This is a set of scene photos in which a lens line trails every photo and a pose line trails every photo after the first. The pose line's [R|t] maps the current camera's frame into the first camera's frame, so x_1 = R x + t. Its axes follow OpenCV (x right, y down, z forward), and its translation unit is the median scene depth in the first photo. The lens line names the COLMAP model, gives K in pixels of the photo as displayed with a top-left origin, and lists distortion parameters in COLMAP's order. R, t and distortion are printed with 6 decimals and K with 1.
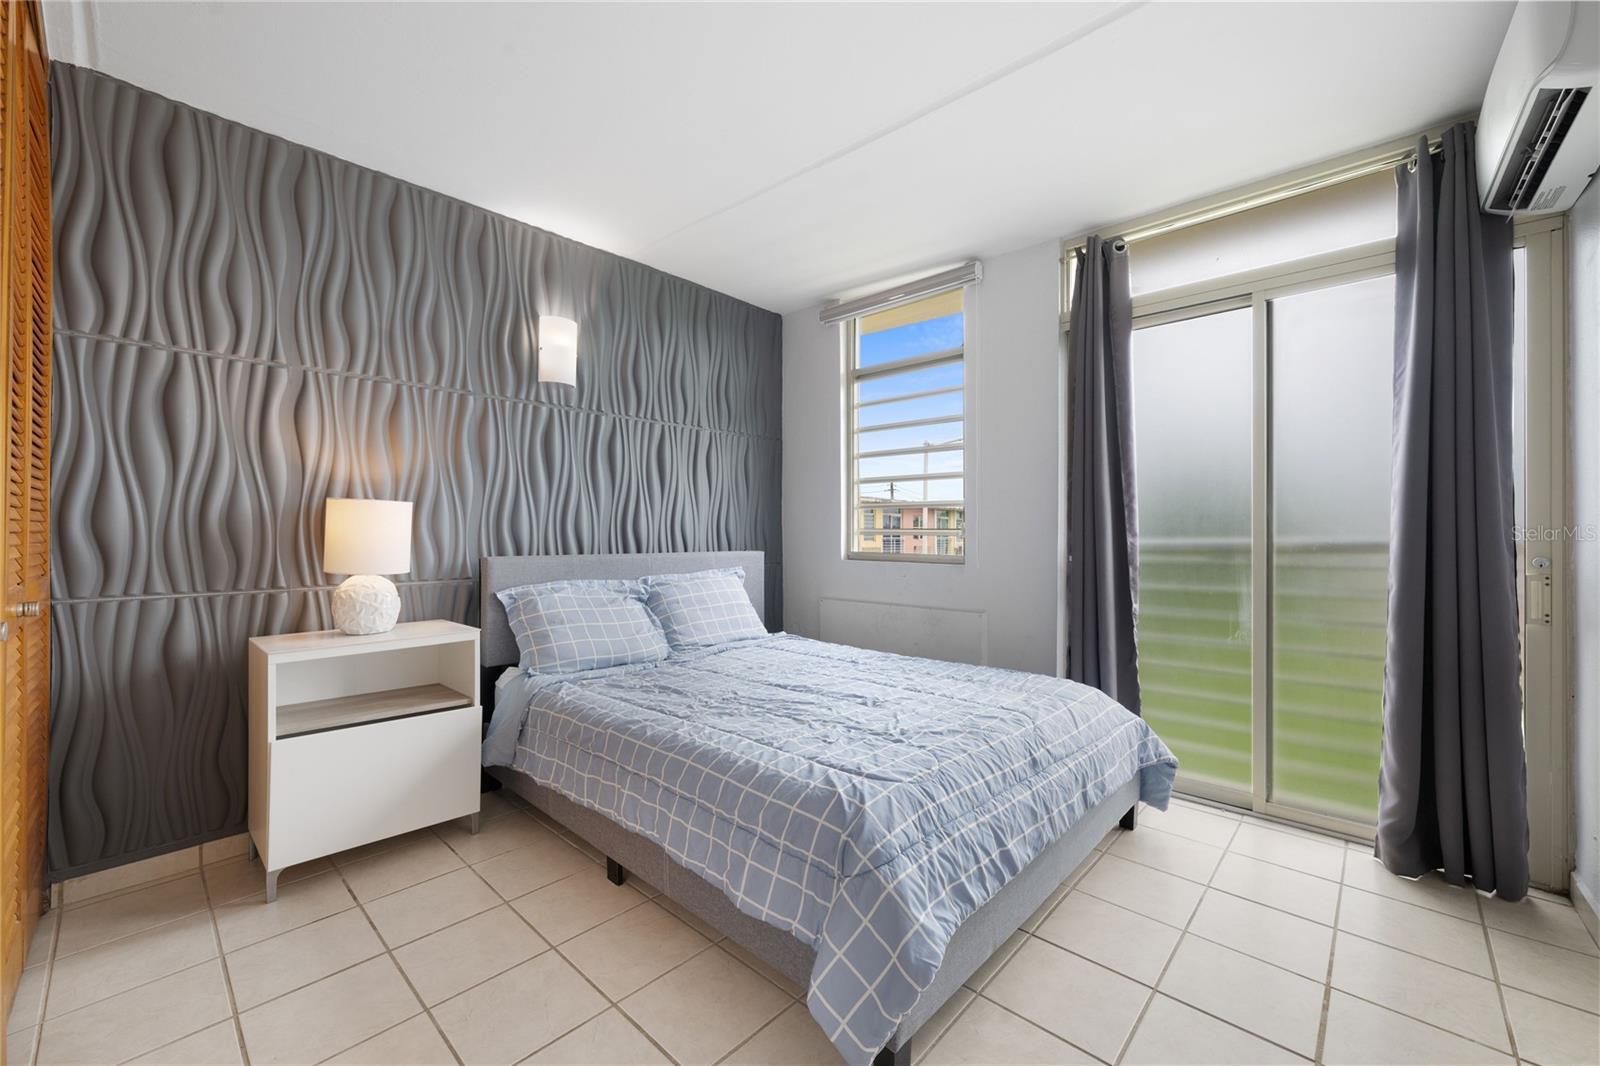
lens RADIAL K [[634.7, 0, 800.0], [0, 634.7, 533.0], [0, 0, 1]] dist [-0.002235, -0.000121]
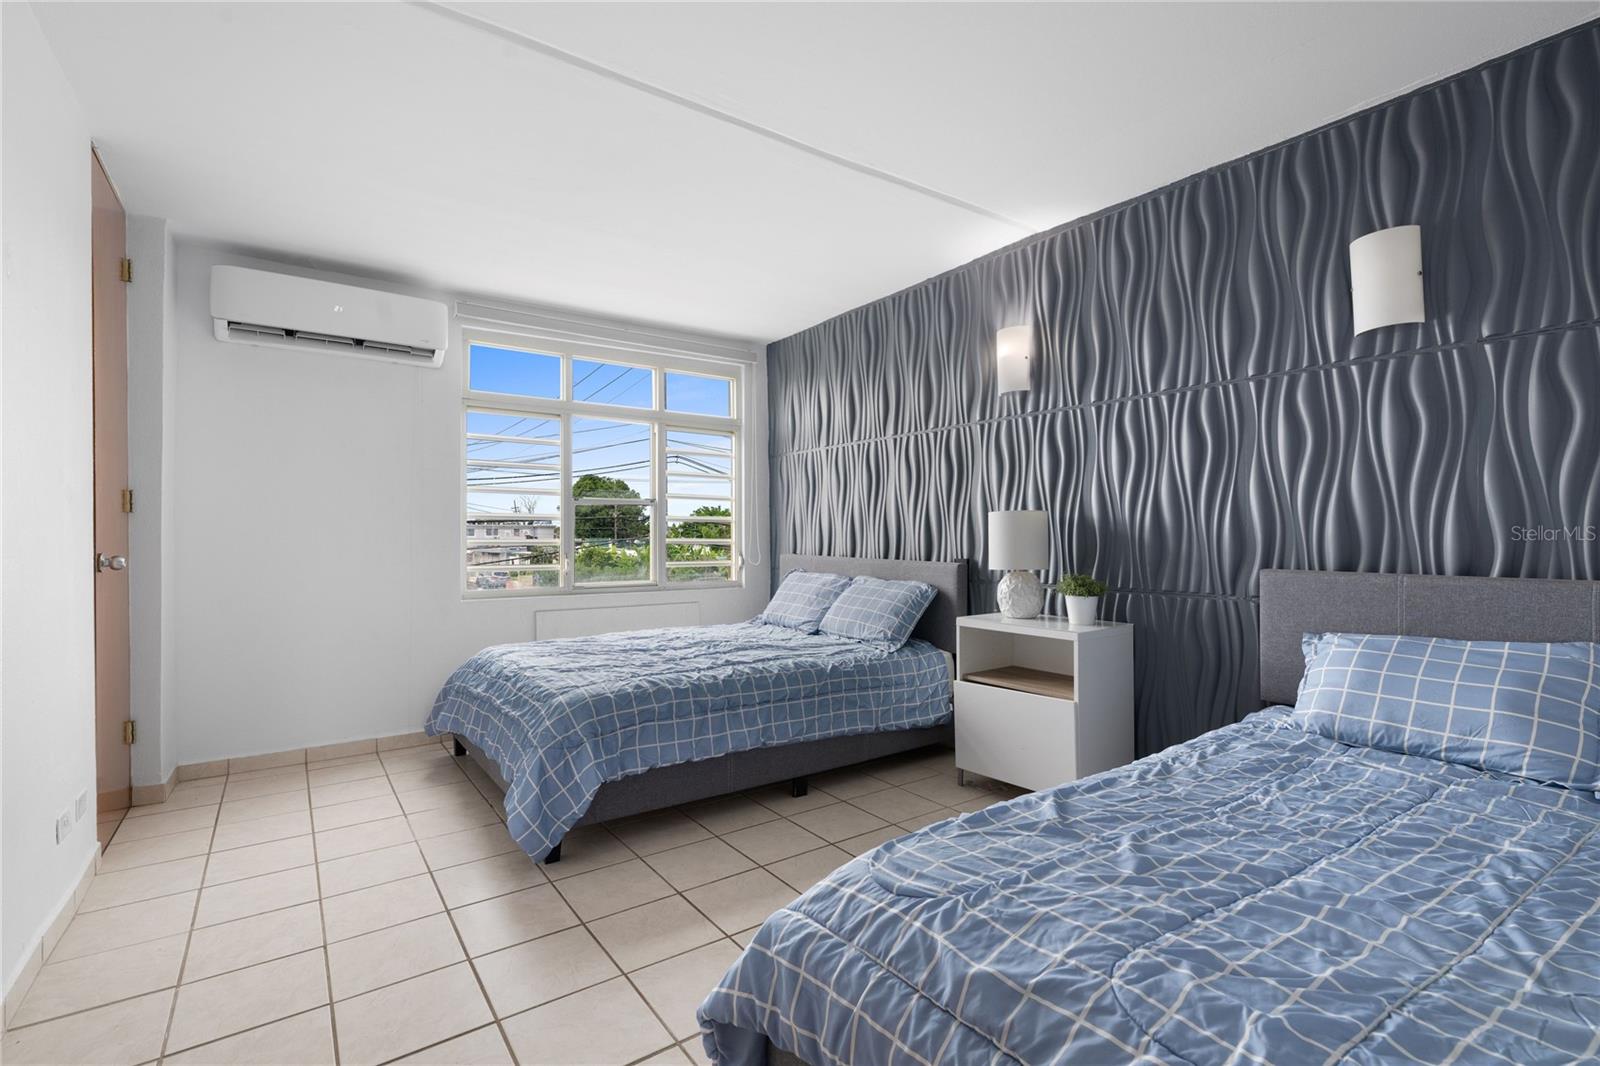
lens RADIAL K [[712.7, 0, 793.8], [0, 712.7, 534.8], [0, 0, 1]] dist [-0.003464, -0.000489]
pose [[-0.198589, 0.005810, -0.980066, 0.803984], [0.001697, 0.999983, 0.005585, -0.015486], [0.980081, -0.000554, -0.198595, 0.884442]]
